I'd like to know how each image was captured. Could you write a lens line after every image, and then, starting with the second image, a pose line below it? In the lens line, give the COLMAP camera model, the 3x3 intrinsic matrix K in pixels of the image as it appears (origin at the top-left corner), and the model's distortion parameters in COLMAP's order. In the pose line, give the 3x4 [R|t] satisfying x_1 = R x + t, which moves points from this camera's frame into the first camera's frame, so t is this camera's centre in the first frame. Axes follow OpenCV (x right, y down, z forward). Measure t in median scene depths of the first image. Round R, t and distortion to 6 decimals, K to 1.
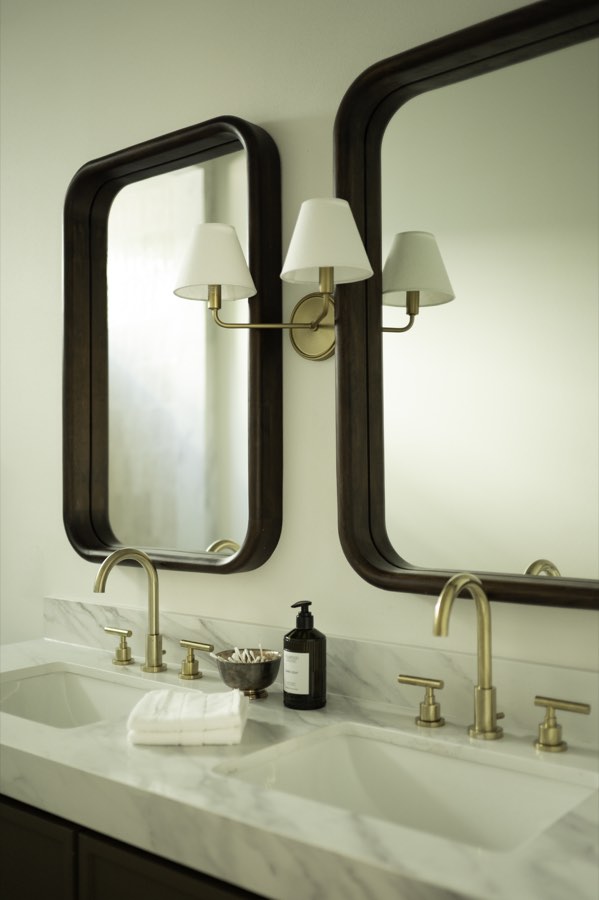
lens RADIAL K [[930.9, 0, 297.7], [0, 930.9, 466.7], [0, 0, 1]] dist [-0.002855, 0.015966]
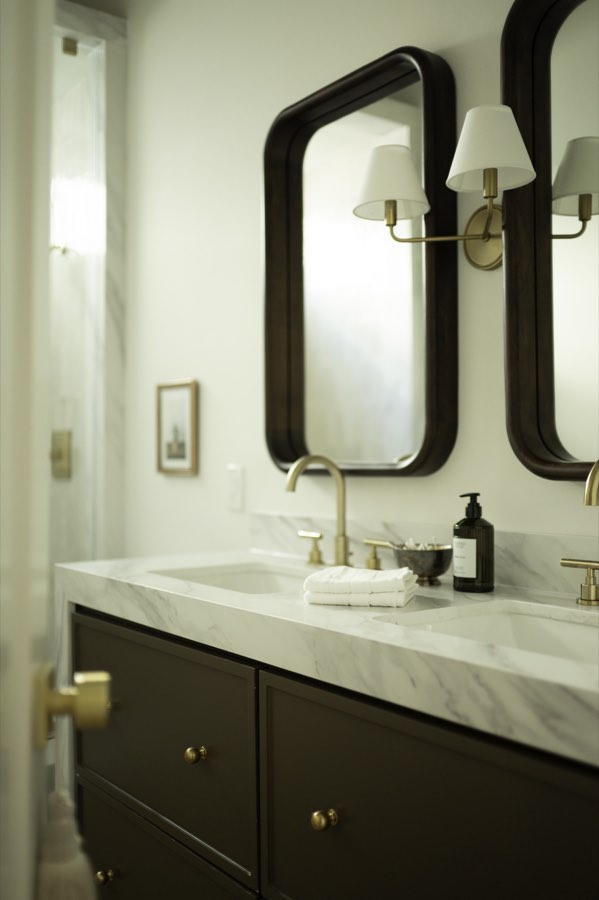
lens RADIAL K [[930.9, 0, 297.7], [0, 930.9, 466.7], [0, 0, 1]] dist [-0.002855, 0.015966]
pose [[0.969576, -0.000685, -0.244790, 0.072059], [0.003473, 0.999934, 0.010956, 0.100911], [0.244767, -0.011473, 0.969514, -0.078141]]
